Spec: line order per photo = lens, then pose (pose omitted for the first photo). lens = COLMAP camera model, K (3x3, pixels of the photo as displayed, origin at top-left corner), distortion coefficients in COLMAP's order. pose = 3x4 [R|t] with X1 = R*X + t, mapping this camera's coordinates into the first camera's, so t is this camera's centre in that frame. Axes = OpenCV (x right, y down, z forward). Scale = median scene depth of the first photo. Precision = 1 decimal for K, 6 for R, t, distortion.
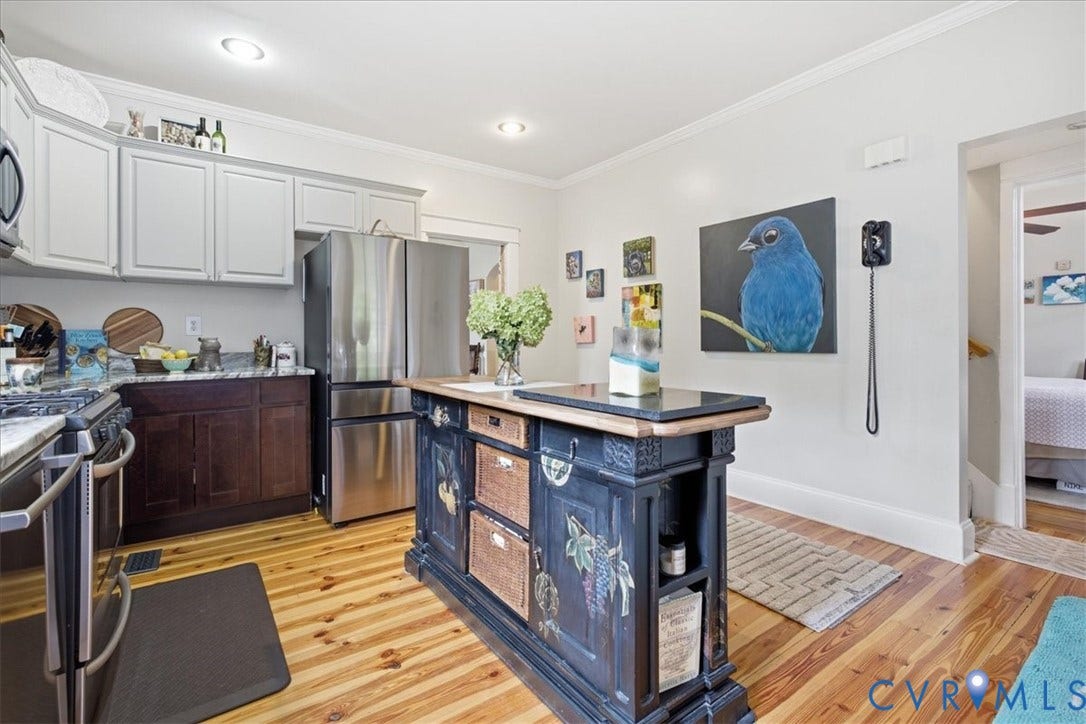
lens RADIAL K [[471.0, 0, 541.9], [0, 471.0, 337.3], [0, 0, 1]] dist [0.001888, -0.000066]
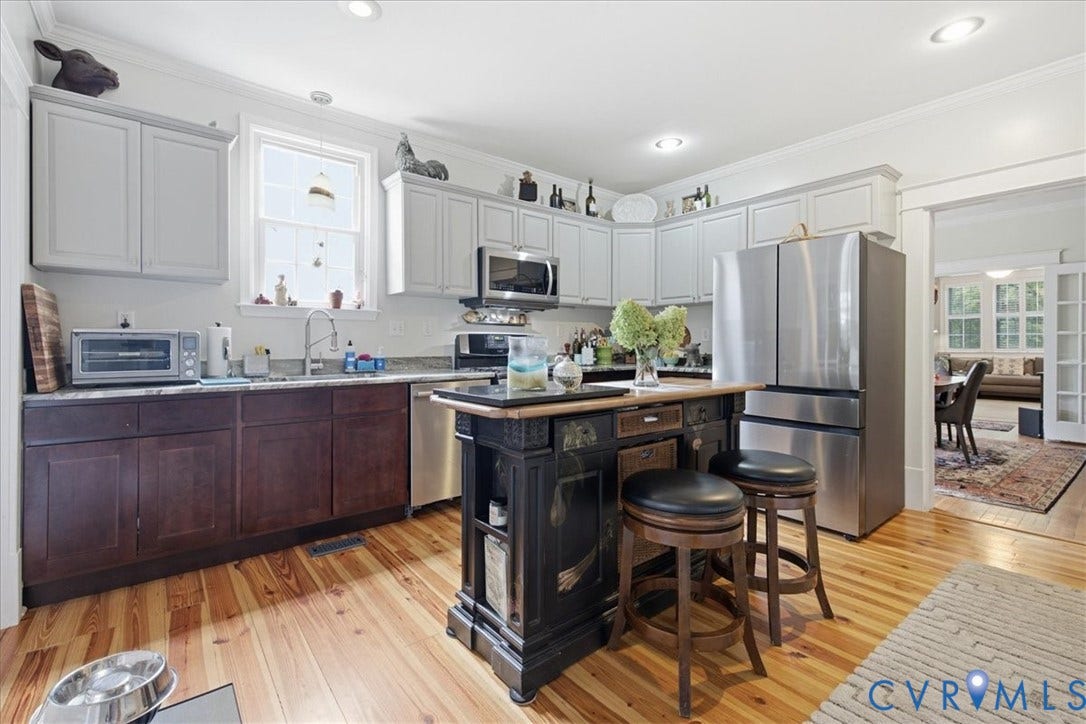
lens RADIAL K [[471.0, 0, 542.9], [0, 471.0, 353.4], [0, 0, 1]] dist [0.001888, -0.000066]
pose [[0.080182, 0.022895, -0.996517, 0.902497], [-0.000382, 0.999737, 0.022938, -0.002612], [0.996780, -0.001458, 0.080170, 0.585066]]
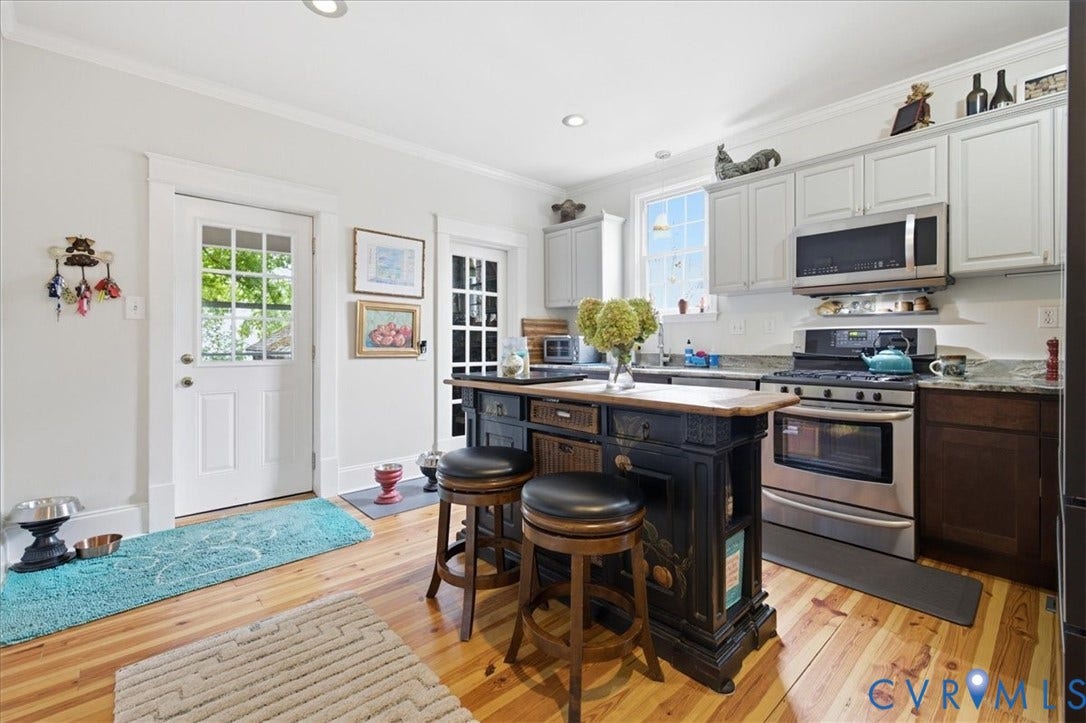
lens RADIAL K [[471.0, 0, 538.8], [0, 471.0, 352.0], [0, 0, 1]] dist [0.001888, -0.000066]
pose [[-0.988927, 0.009105, -0.148124, 0.225103], [0.006468, 0.999812, 0.018273, 0.002251], [0.148262, 0.017113, -0.988800, 1.756065]]
